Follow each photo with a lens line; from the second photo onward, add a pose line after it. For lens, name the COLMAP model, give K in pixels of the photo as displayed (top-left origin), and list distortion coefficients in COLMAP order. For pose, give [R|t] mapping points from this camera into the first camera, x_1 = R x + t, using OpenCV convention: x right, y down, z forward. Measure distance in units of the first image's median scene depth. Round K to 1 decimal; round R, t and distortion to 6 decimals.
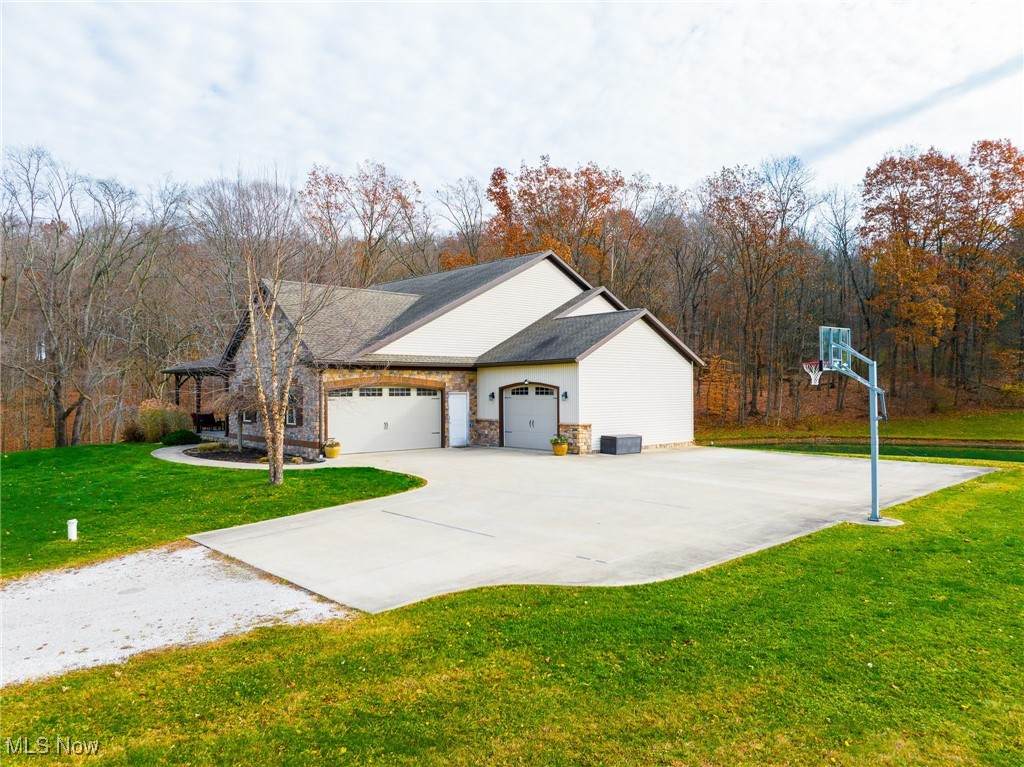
lens RADIAL K [[722.3, 0, 518.7], [0, 722.3, 378.5], [0, 0, 1]] dist [-0.032125, -0.007705]
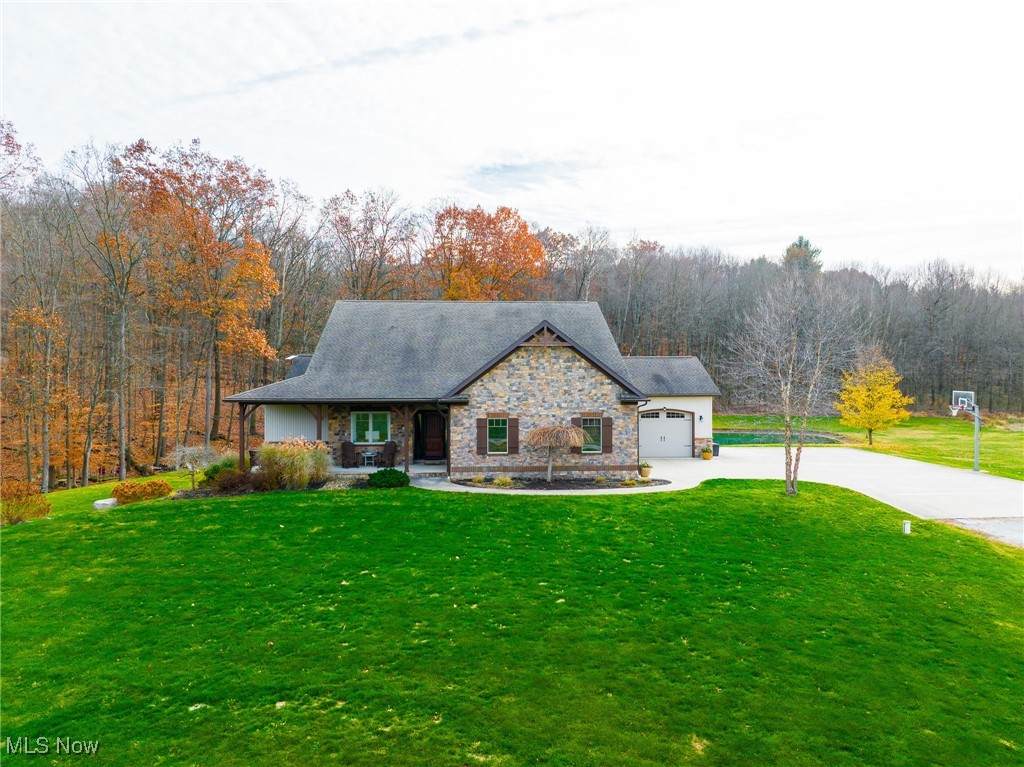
lens RADIAL K [[722.3, 0, 521.0], [0, 722.3, 388.2], [0, 0, 1]] dist [-0.032125, -0.007705]
pose [[0.625324, -0.007505, 0.780329, -1.159469], [-0.012180, 0.999738, 0.019376, -0.054147], [-0.780270, -0.021621, 0.625069, 0.334472]]
